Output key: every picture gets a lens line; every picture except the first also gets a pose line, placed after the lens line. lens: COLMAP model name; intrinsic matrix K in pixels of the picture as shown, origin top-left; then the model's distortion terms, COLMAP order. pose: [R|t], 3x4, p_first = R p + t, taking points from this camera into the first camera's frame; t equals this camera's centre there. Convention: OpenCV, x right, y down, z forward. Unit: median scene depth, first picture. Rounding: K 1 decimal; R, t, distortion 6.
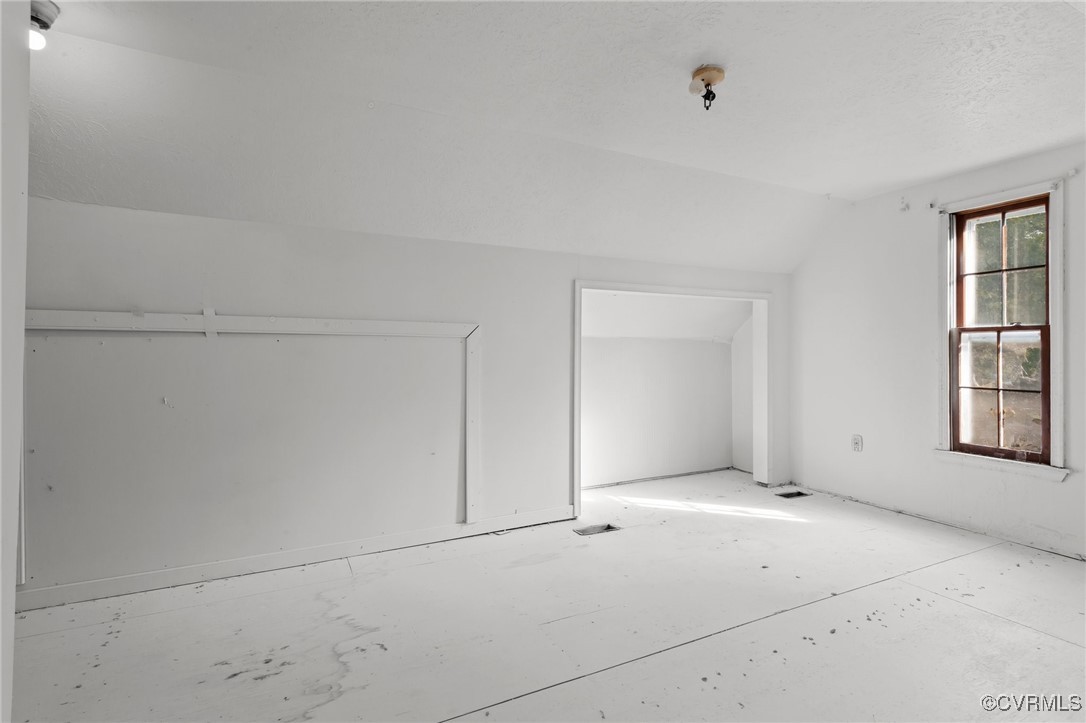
lens RADIAL K [[512.0, 0, 547.2], [0, 512.0, 356.4], [0, 0, 1]] dist [0.001825, 0.000954]
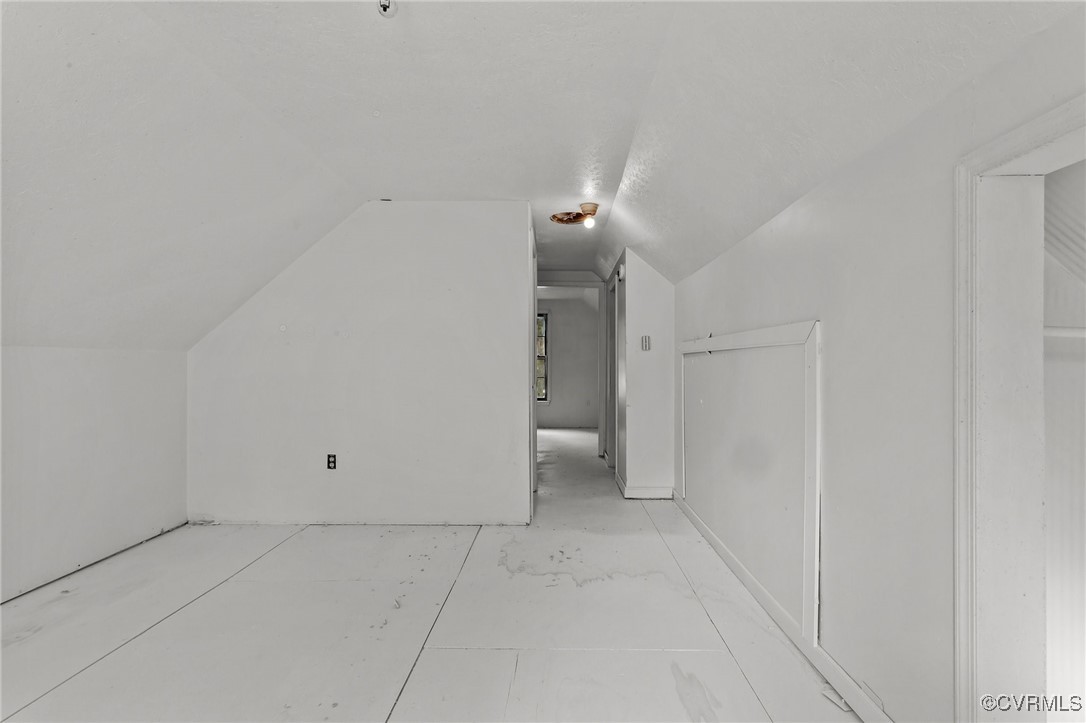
lens RADIAL K [[512.0, 0, 547.2], [0, 512.0, 356.4], [0, 0, 1]] dist [0.001825, 0.000954]
pose [[-0.456661, -0.012898, -0.889548, 0.918006], [-0.005034, 0.999916, -0.011914, -0.020122], [0.889627, -0.000963, -0.456687, 1.659322]]
